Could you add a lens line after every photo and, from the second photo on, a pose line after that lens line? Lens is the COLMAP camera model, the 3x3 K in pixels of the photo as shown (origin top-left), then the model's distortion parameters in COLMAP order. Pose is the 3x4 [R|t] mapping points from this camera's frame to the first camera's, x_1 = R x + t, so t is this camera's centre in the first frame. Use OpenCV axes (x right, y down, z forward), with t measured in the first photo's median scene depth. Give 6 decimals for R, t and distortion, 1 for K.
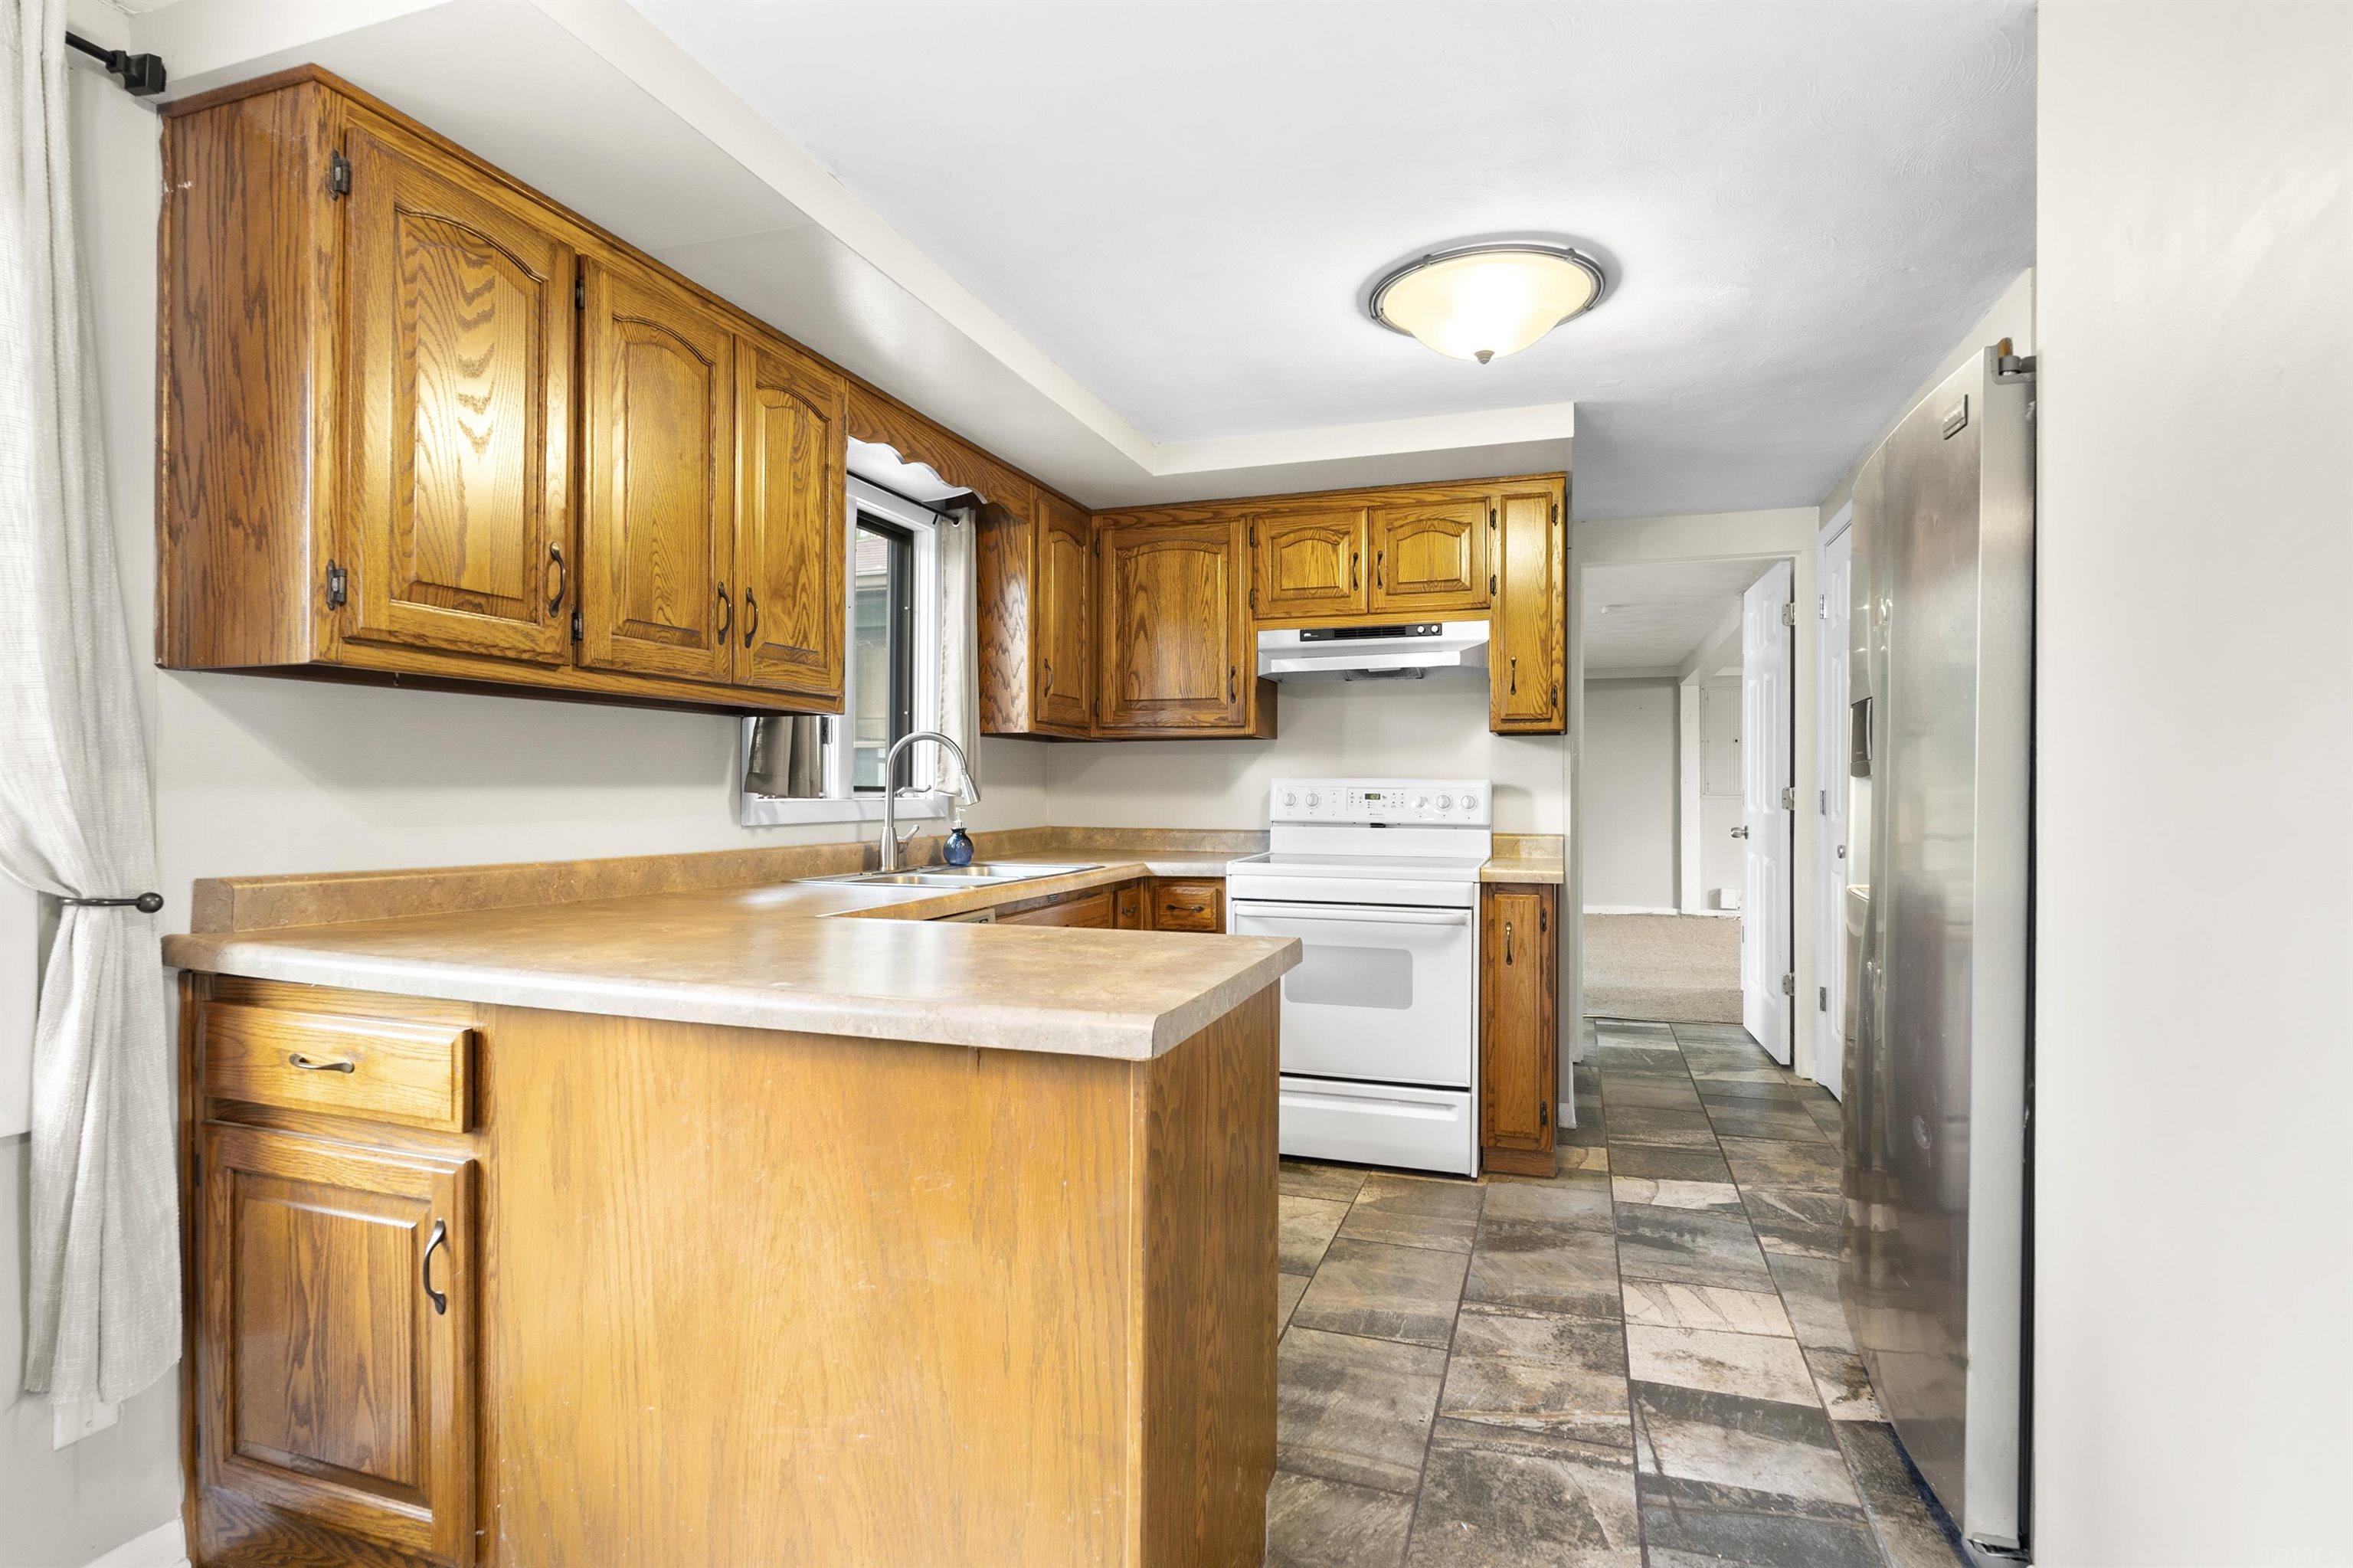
lens RADIAL K [[1163.9, 0, 1181.0], [0, 1163.9, 784.3], [0, 0, 1]] dist [-0.003303, 0.000093]
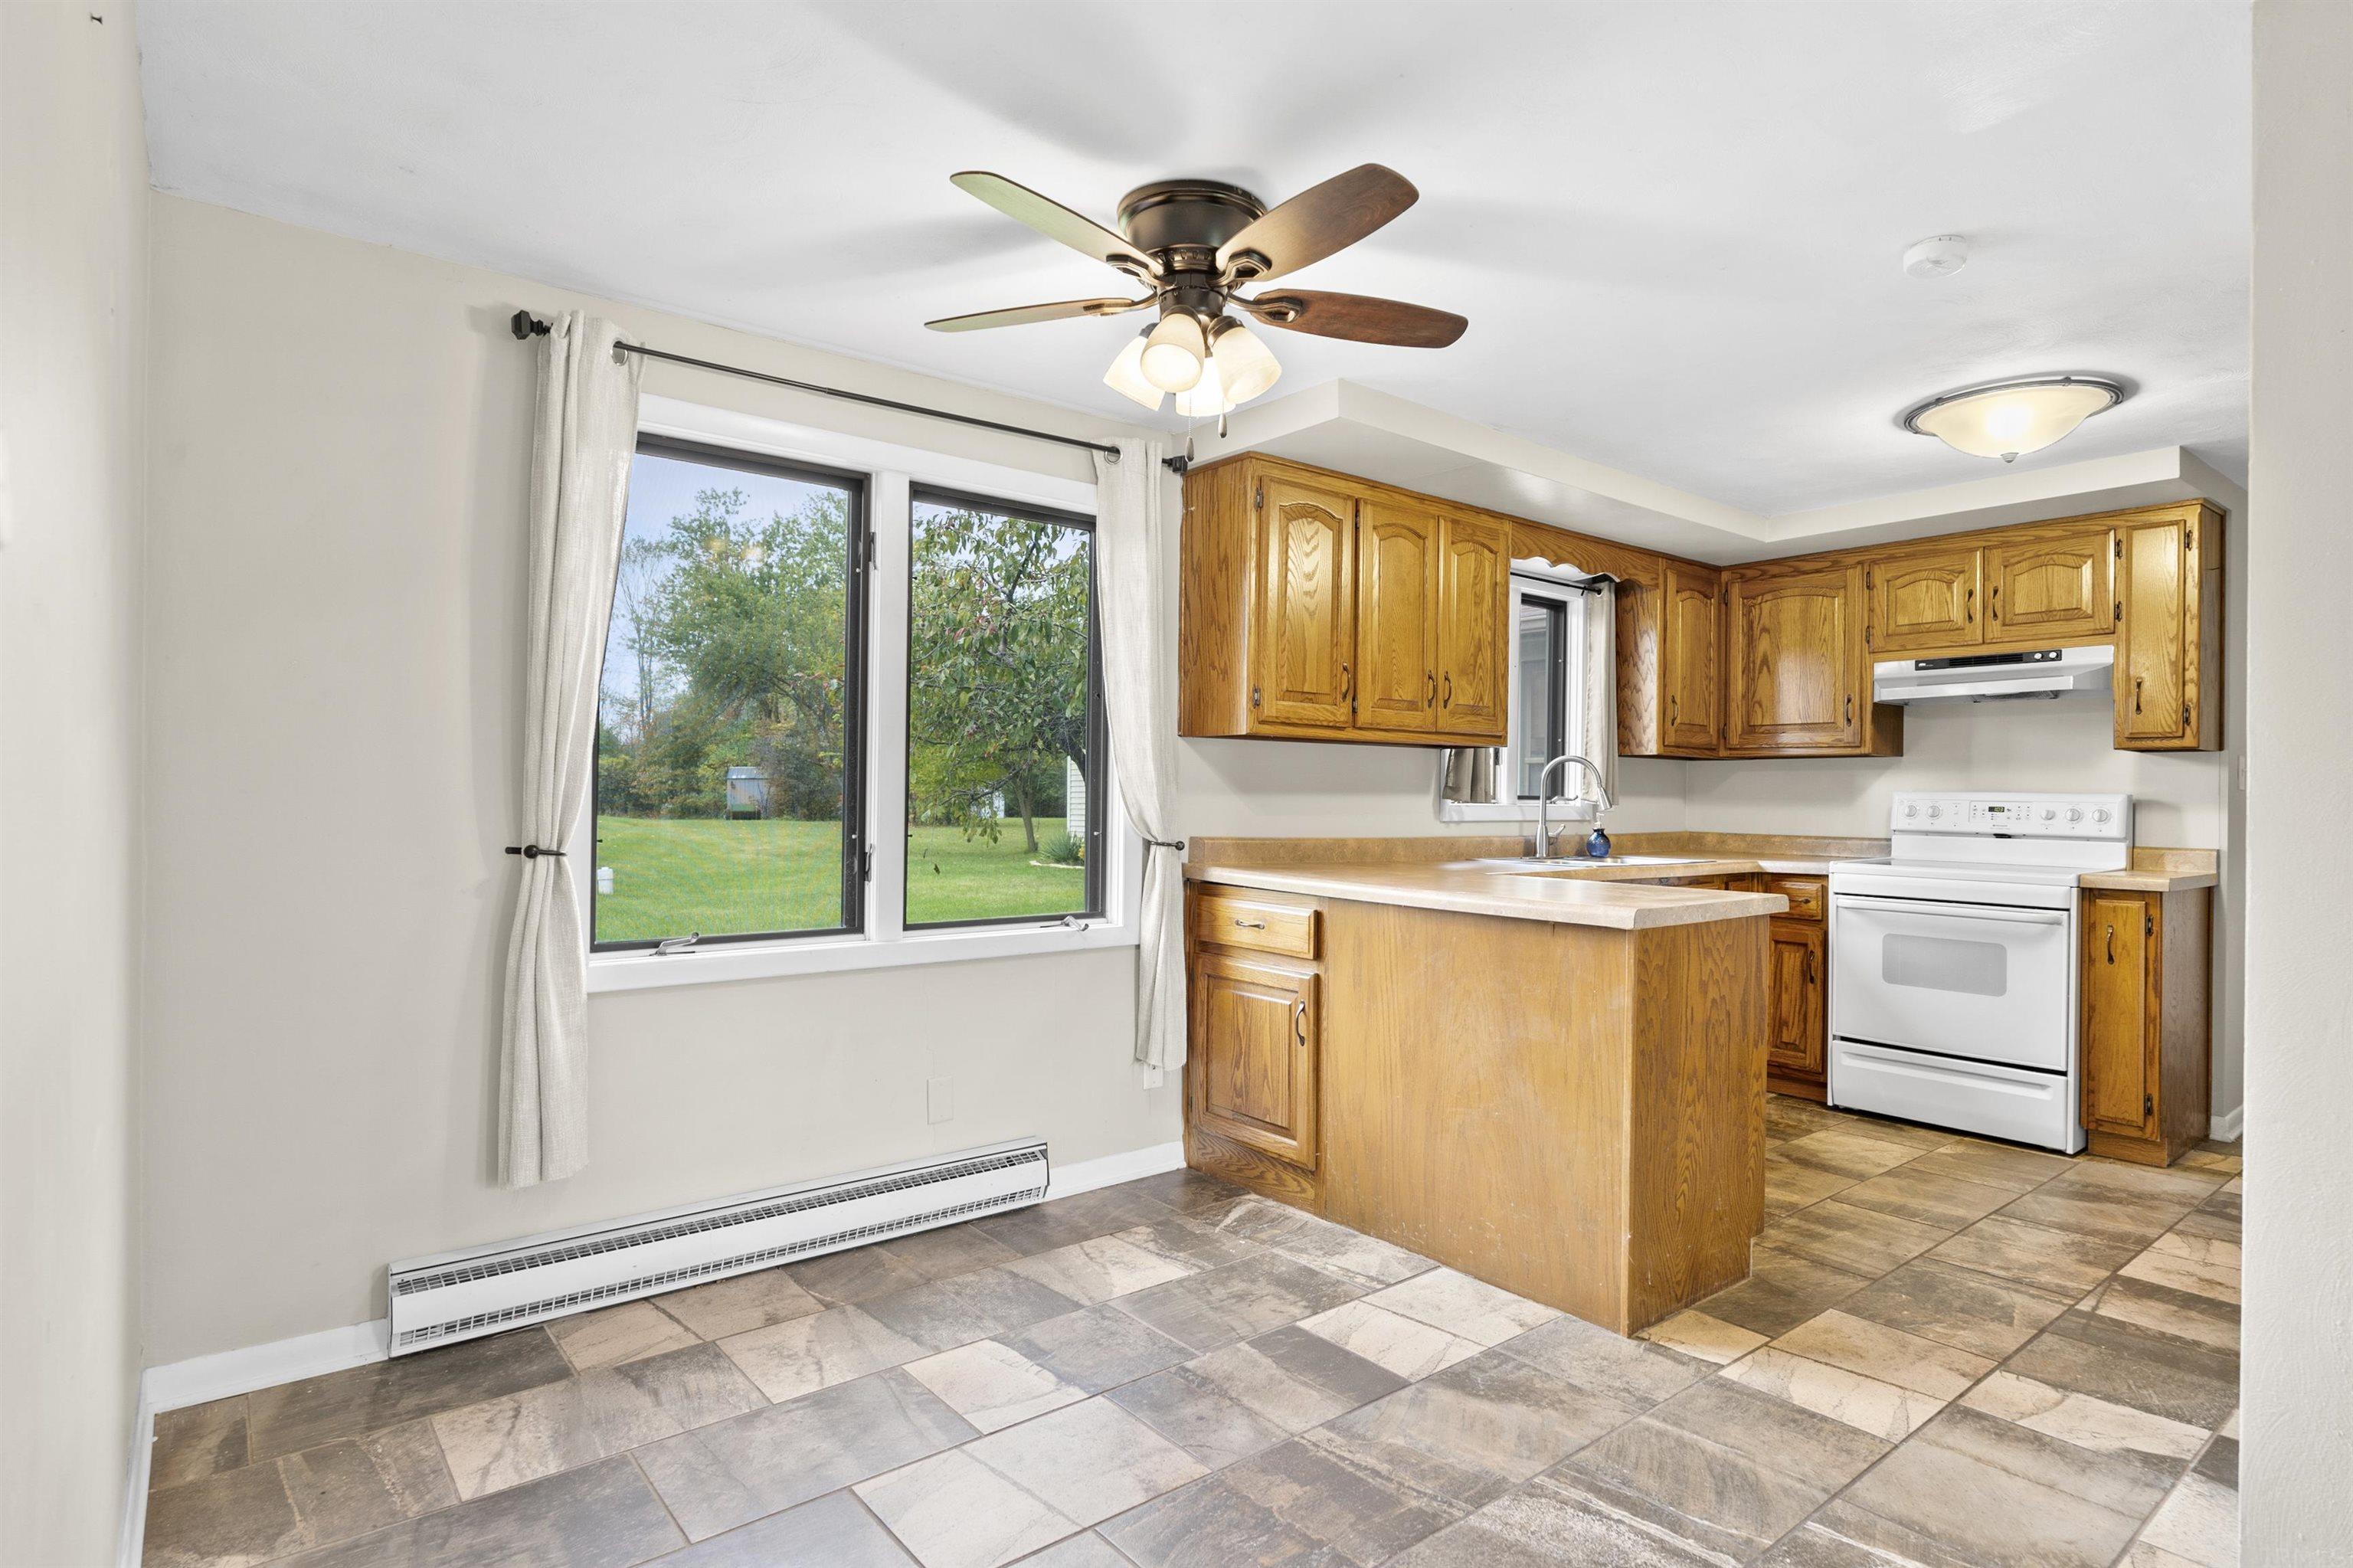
lens RADIAL K [[1223.1, 0, 1178.5], [0, 1223.1, 786.2], [0, 0, 1]] dist [-0.005205, -0.000596]
pose [[0.842652, 0.004539, -0.538439, 0.259677], [-0.008319, 0.999955, -0.004589, 0.000860], [0.538394, 0.008346, 0.842652, -0.710238]]
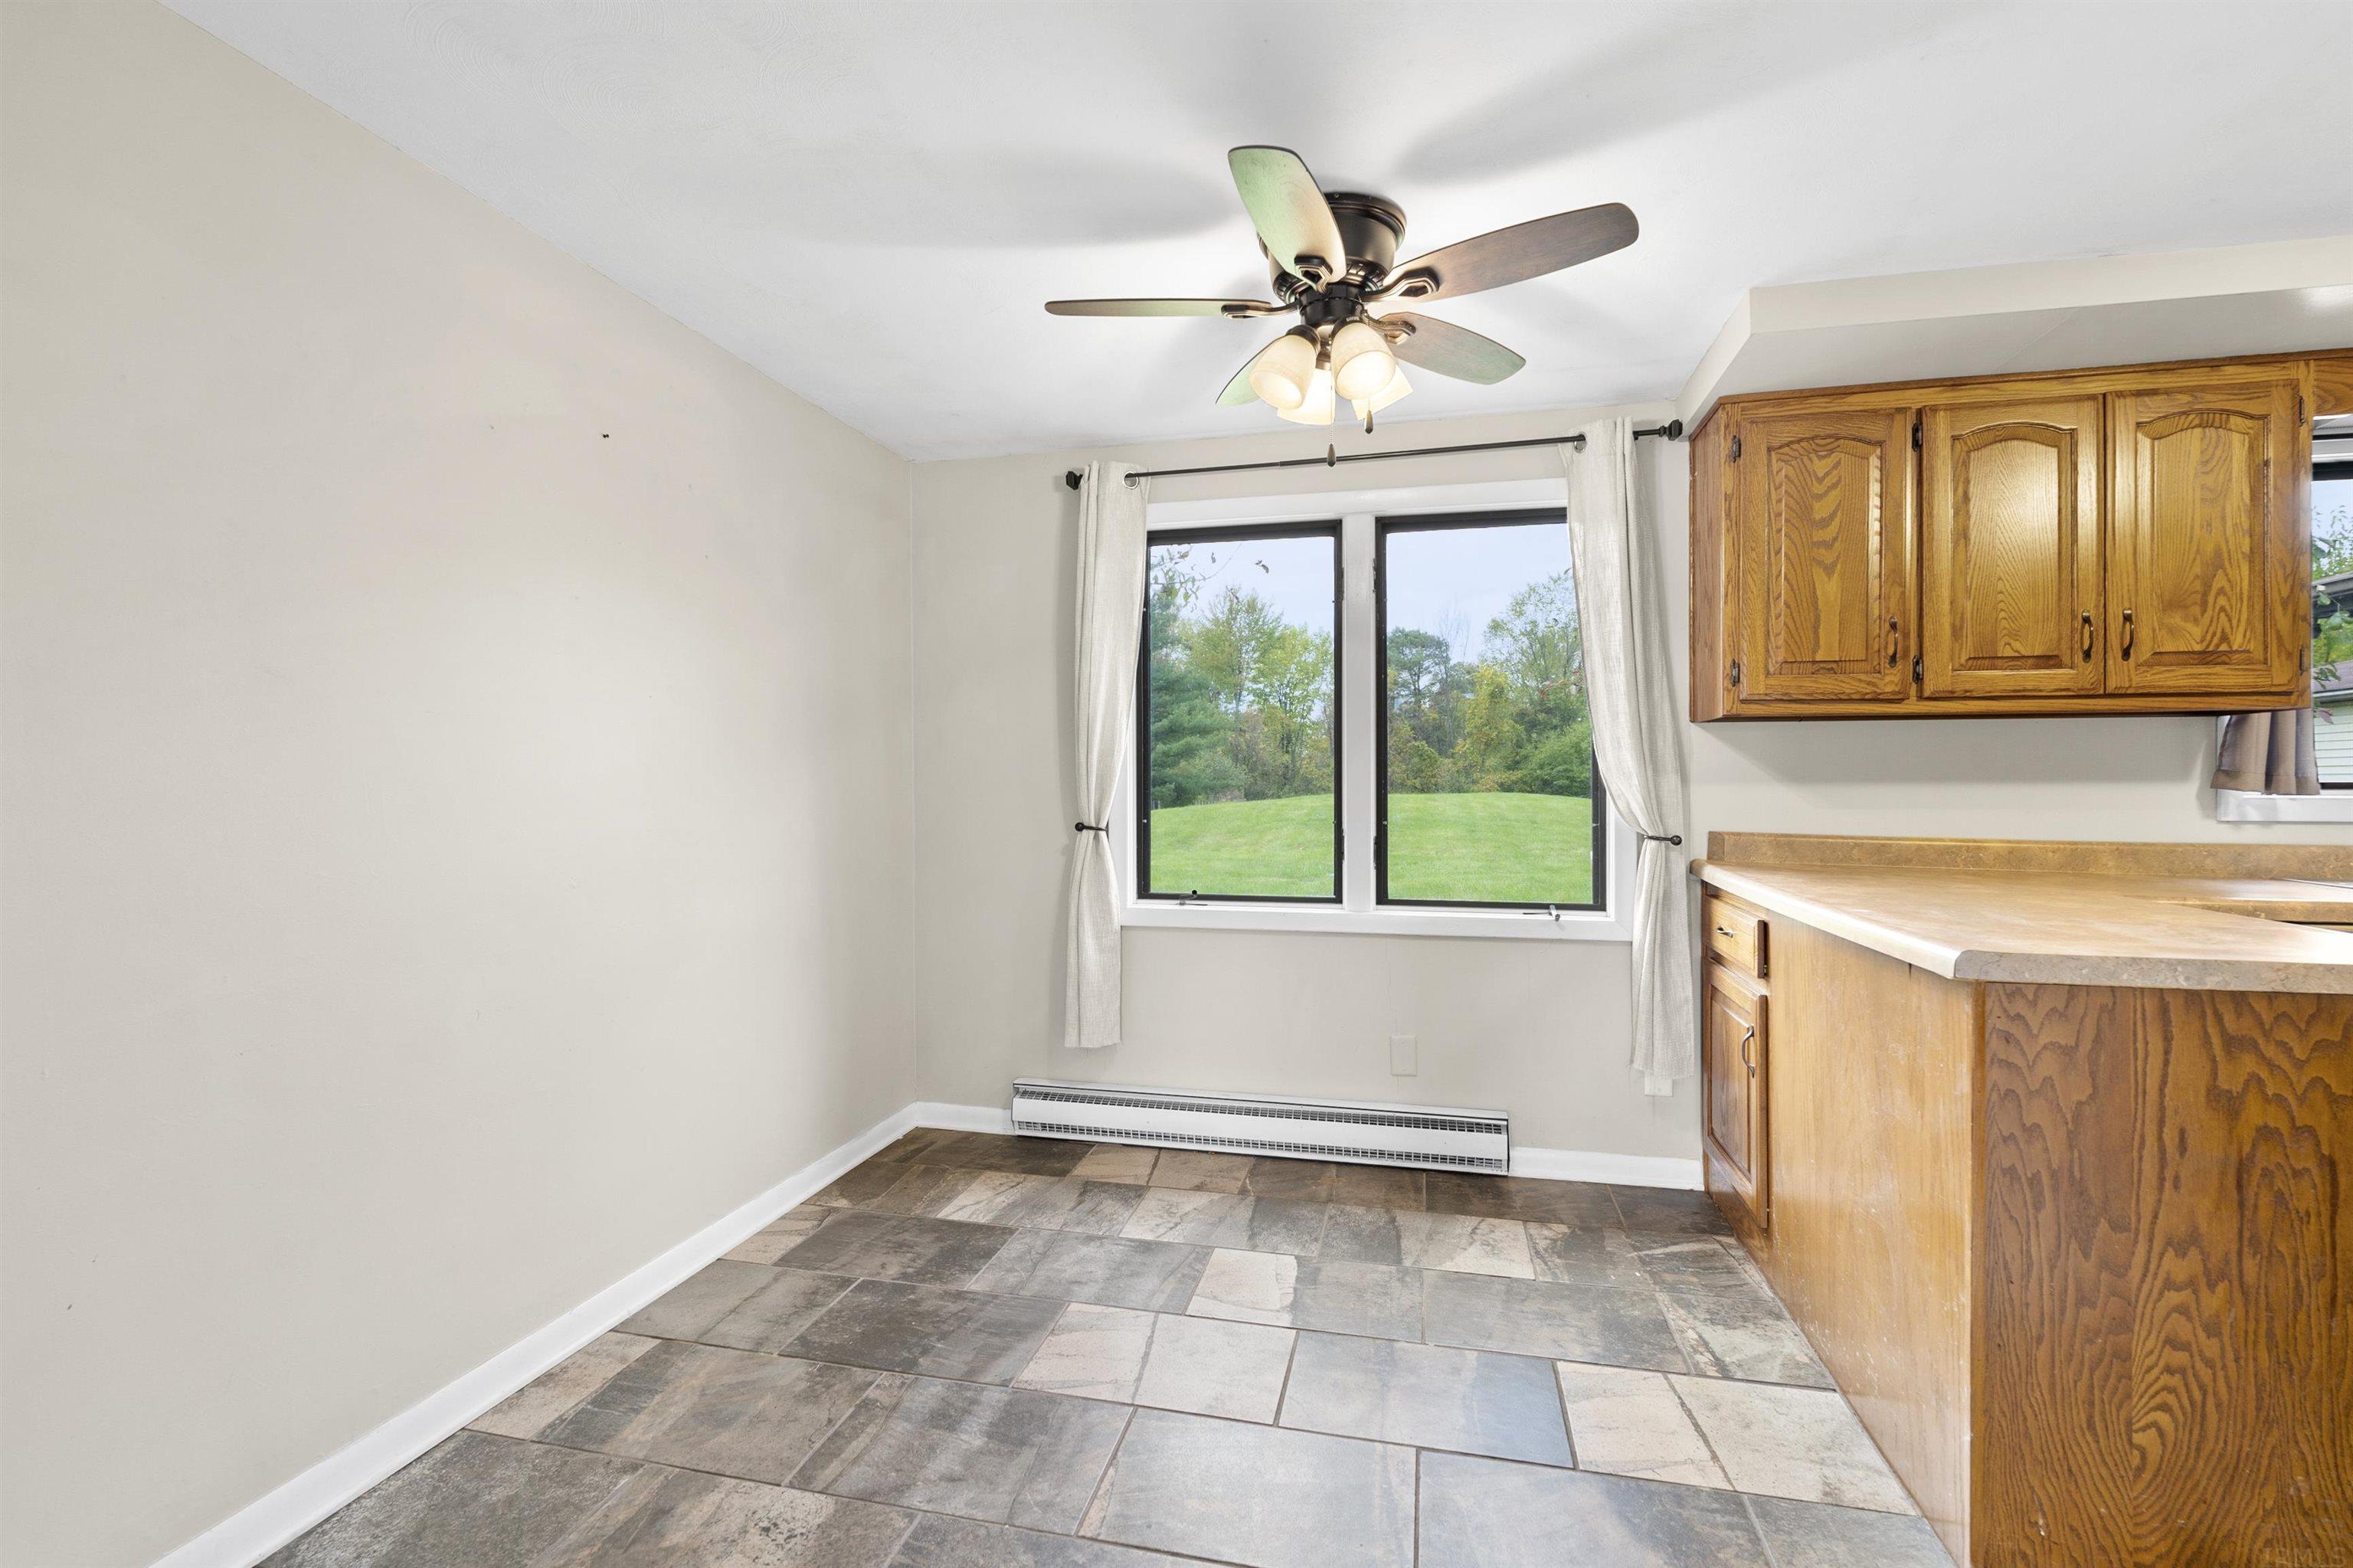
lens RADIAL K [[1035.5, 0, 1183.7], [0, 1035.5, 781.9], [0, 0, 1]] dist [-0.007543, 0.000532]
pose [[0.088419, -0.002859, -0.996079, 0.630420], [0.001617, 0.999995, -0.002726, 0.003328], [0.996082, -0.001370, 0.088423, -0.008098]]
